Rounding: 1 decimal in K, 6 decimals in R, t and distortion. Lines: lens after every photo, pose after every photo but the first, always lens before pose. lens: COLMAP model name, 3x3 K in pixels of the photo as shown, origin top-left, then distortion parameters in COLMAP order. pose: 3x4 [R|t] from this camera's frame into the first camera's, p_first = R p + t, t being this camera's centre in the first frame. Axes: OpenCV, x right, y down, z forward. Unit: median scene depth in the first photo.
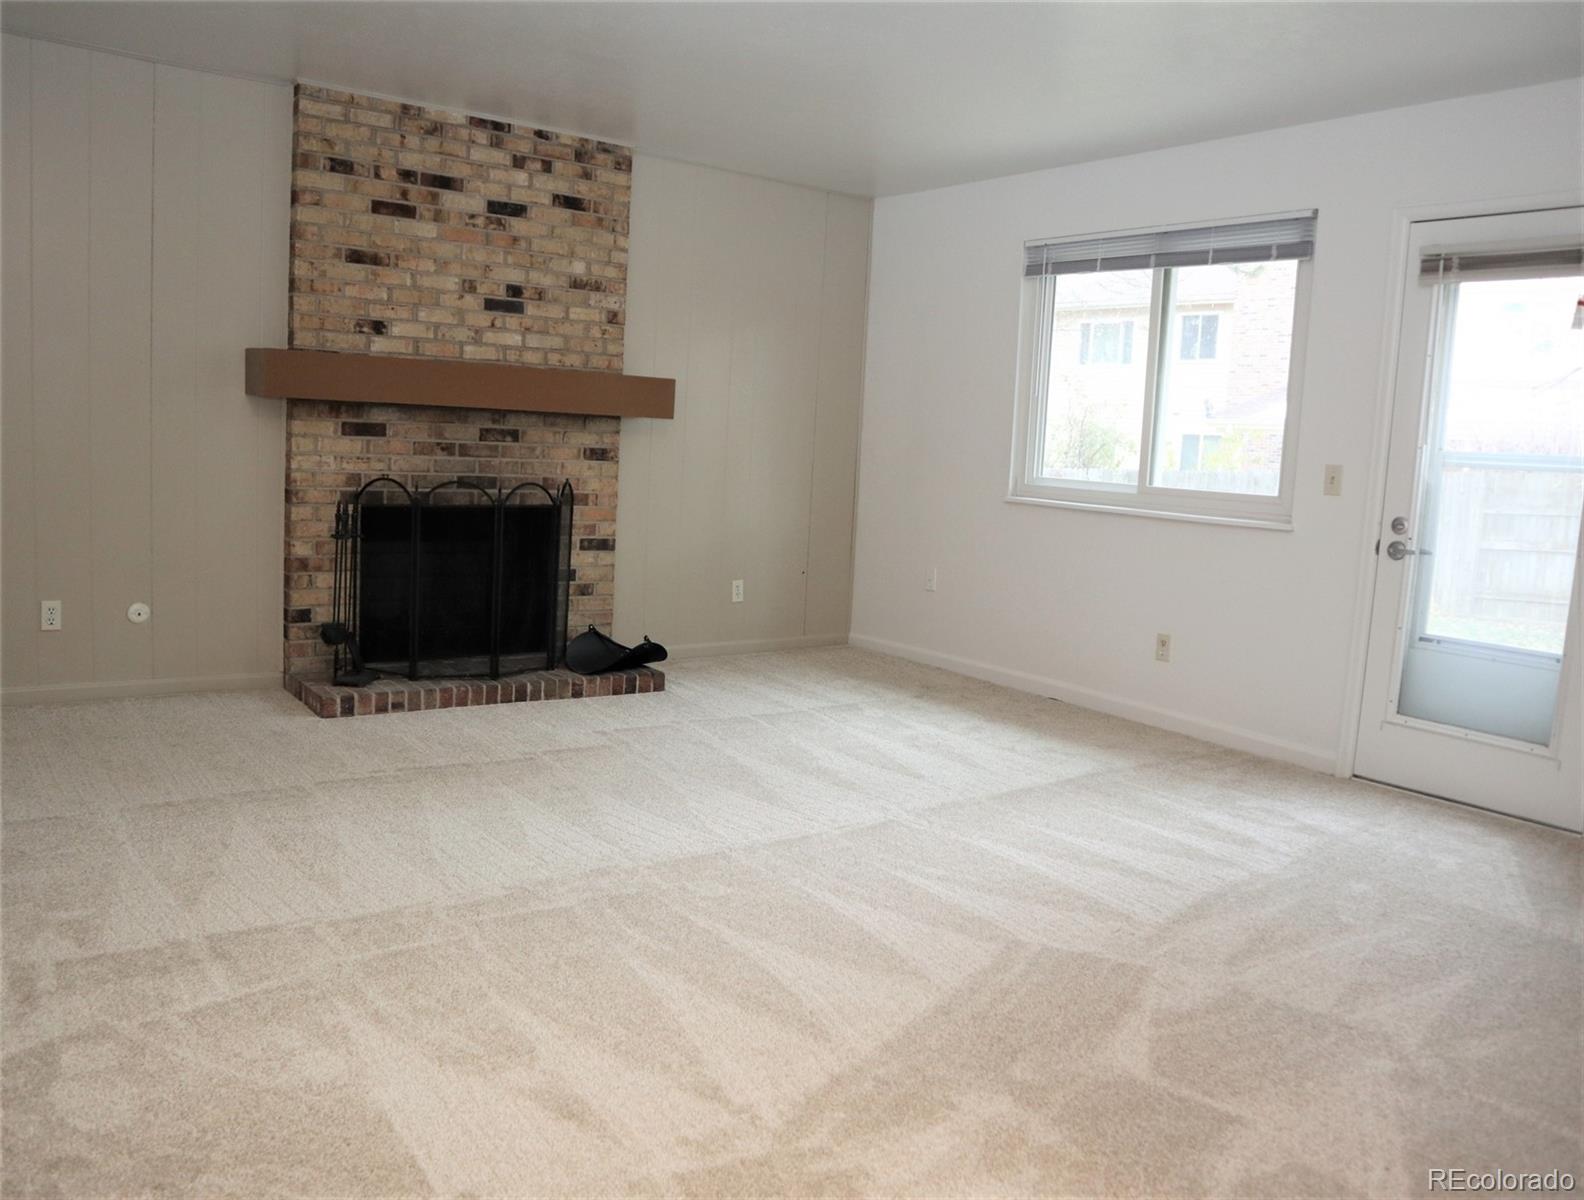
lens RADIAL K [[1237.1, 0, 792.0], [0, 1237.1, 600.0], [0, 0, 1]] dist [-0.145190, 0.103082]
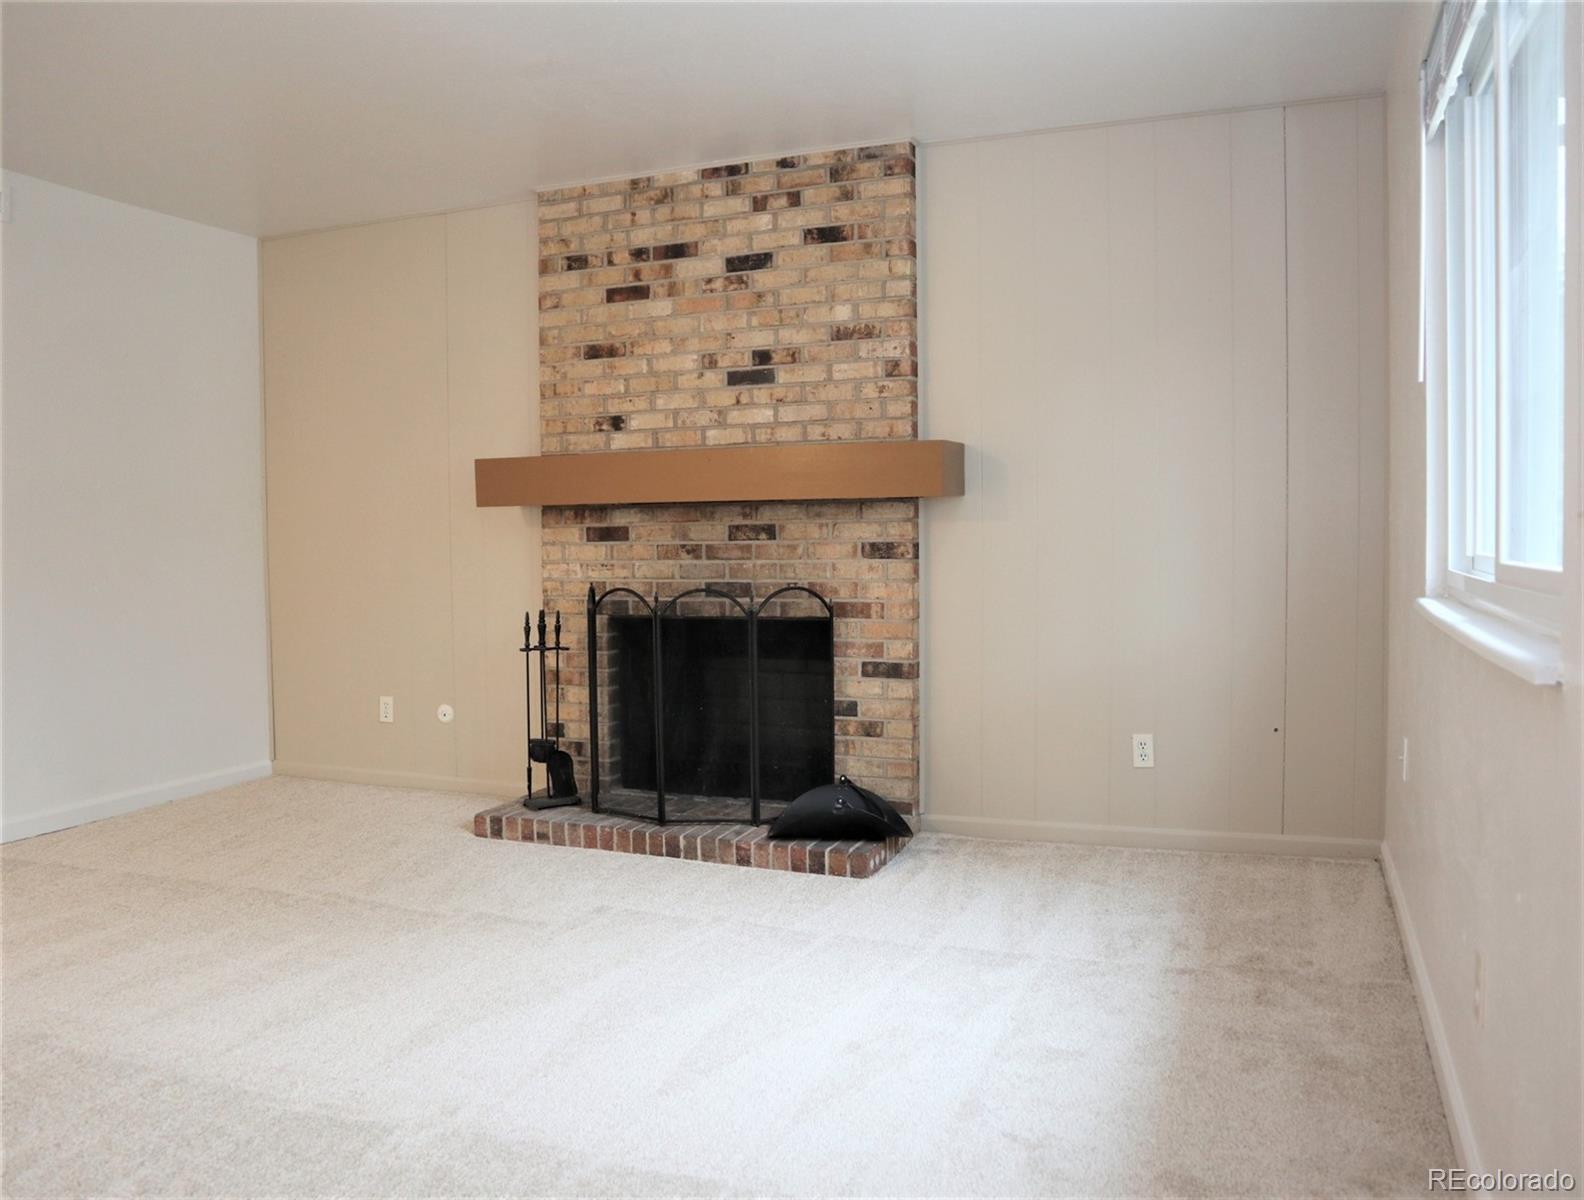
lens RADIAL K [[1237.1, 0, 792.0], [0, 1237.1, 600.0], [0, 0, 1]] dist [-0.145190, 0.103082]
pose [[0.516153, -0.015016, -0.856365, 0.499861], [-0.070114, 0.995750, -0.059719, -0.042182], [0.853622, 0.090867, 0.512906, 0.612568]]
